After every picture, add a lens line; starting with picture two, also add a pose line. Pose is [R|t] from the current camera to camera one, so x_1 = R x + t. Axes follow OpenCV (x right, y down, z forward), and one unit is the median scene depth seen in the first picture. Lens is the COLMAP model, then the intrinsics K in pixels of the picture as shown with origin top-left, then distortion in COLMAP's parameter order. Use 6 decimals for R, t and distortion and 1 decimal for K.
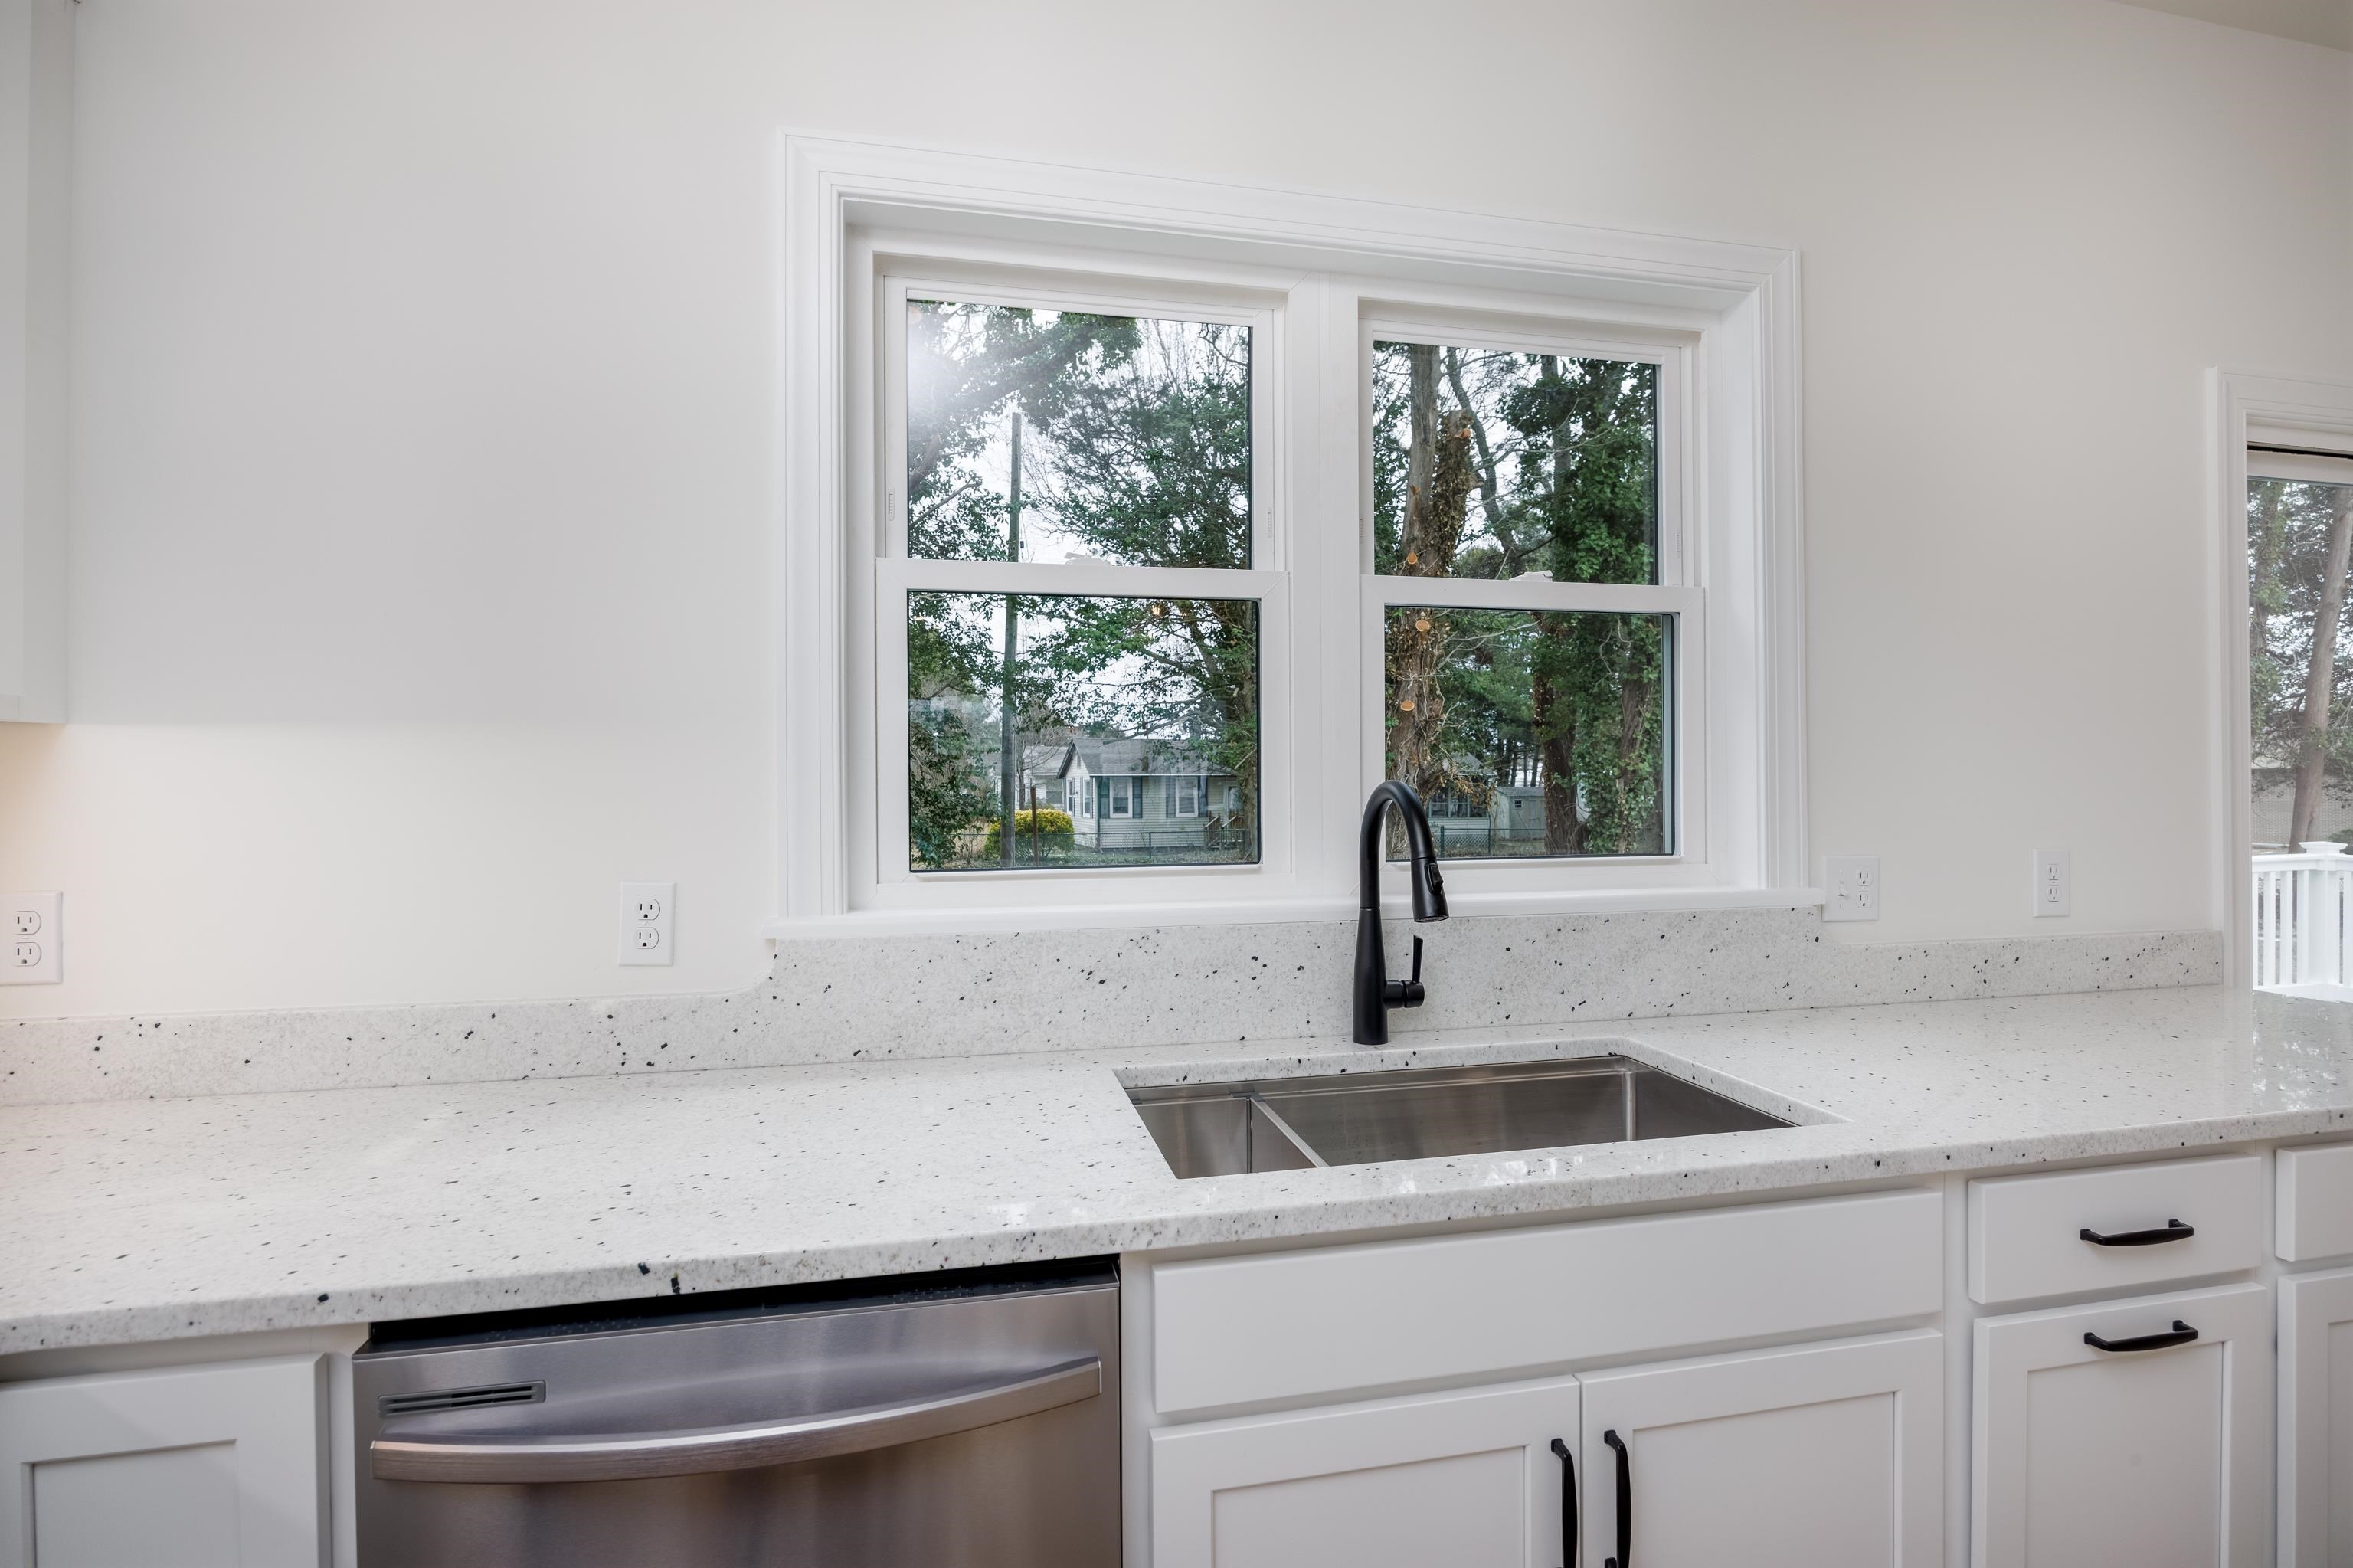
lens RADIAL K [[1115.8, 0, 1185.0], [0, 1115.8, 778.9], [0, 0, 1]] dist [-0.004007, -0.000246]
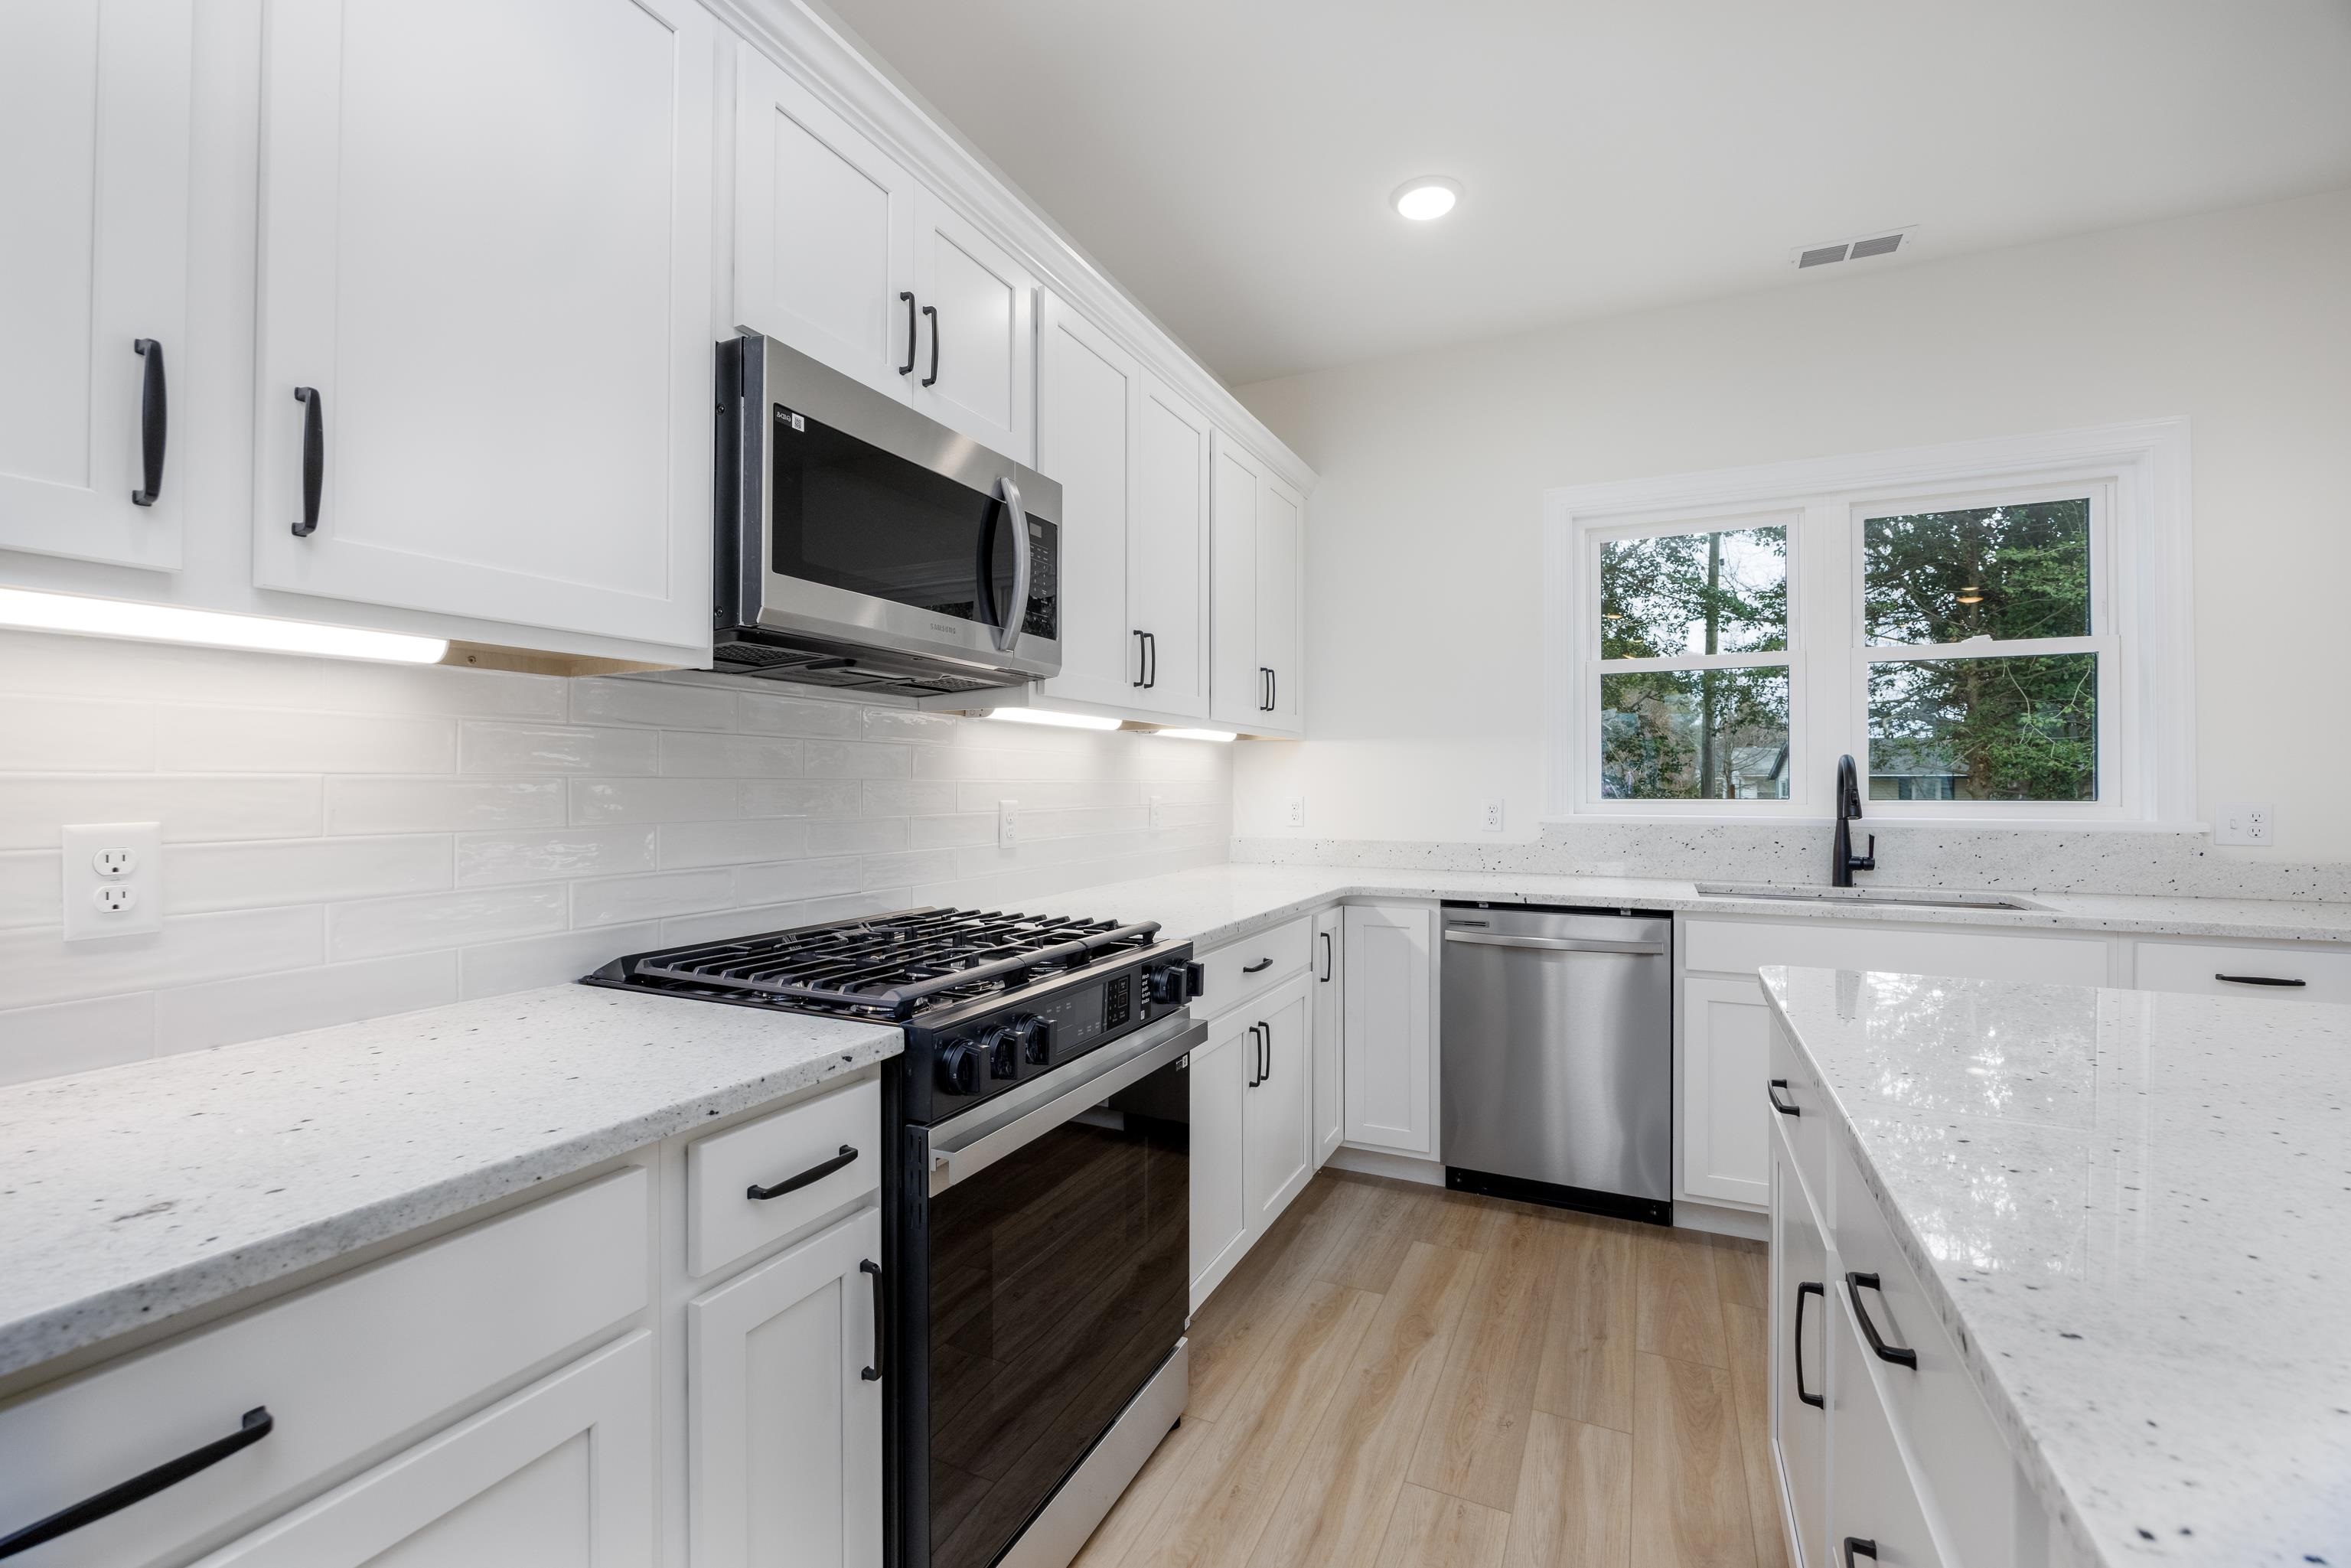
lens RADIAL K [[1005.6, 0, 1184.8], [0, 1005.6, 772.1], [0, 0, 1]] dist [-0.001857, 0.000185]
pose [[0.798143, -0.001802, -0.602465, 0.259466], [-0.003476, 0.999965, -0.007595, 0.040684], [0.602458, 0.008156, 0.798109, -0.958677]]
